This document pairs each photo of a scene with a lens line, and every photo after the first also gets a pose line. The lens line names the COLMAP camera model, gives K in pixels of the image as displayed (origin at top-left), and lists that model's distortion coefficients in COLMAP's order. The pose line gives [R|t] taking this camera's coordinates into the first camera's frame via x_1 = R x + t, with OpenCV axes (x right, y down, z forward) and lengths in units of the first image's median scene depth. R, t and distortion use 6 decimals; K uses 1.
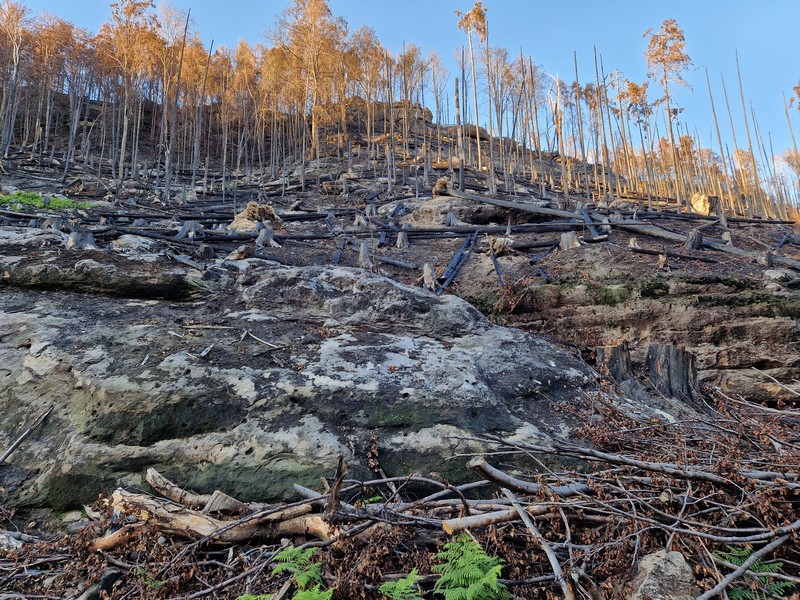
lens RADIAL K [[537.3, 0, 407.5], [0, 537.3, 297.0], [0, 0, 1]] dist [0.089400, -0.076861]
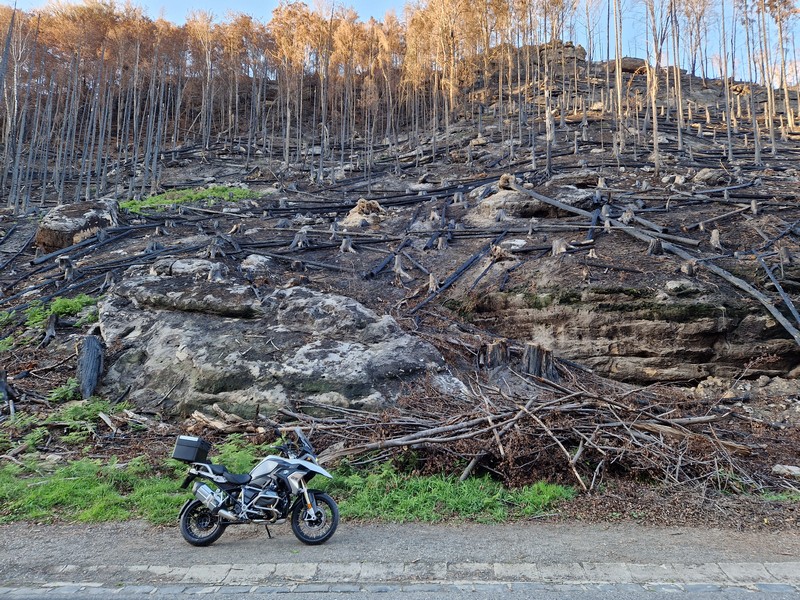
lens RADIAL K [[537.3, 0, 407.5], [0, 537.3, 297.0], [0, 0, 1]] dist [0.089400, -0.076861]
pose [[0.953965, 0.000267, -0.299918, 0.685724], [0.029541, 0.995053, 0.094848, -0.232458], [0.298460, -0.099341, 0.949238, -0.637364]]
